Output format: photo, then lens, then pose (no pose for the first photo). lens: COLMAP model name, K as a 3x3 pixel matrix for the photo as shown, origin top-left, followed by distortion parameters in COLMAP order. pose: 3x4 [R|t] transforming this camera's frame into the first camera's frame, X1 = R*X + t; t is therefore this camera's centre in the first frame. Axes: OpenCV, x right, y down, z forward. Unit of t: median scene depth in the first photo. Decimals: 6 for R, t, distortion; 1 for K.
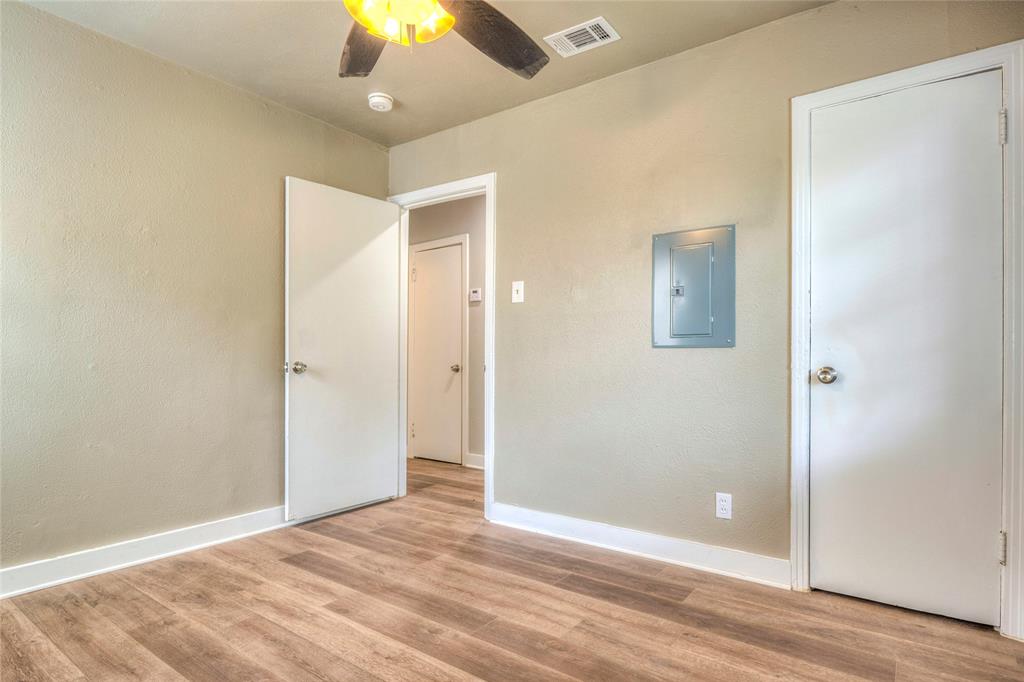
lens RADIAL K [[559.4, 0, 512.6], [0, 559.4, 346.3], [0, 0, 1]] dist [0.000187, -0.000256]
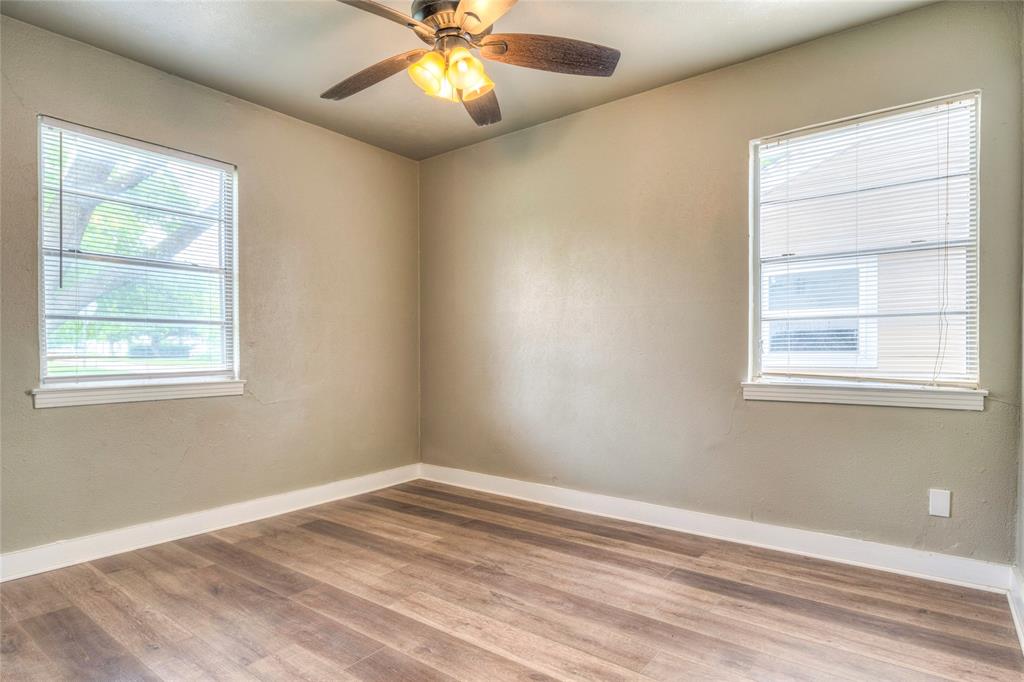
lens RADIAL K [[559.4, 0, 511.5], [0, 559.4, 346.4], [0, 0, 1]] dist [0.000187, -0.000256]
pose [[-0.999878, 0.000279, 0.015647, -0.306466], [0.000036, 0.999880, -0.015493, 0.023000], [-0.015649, -0.015490, -0.999758, 1.972152]]
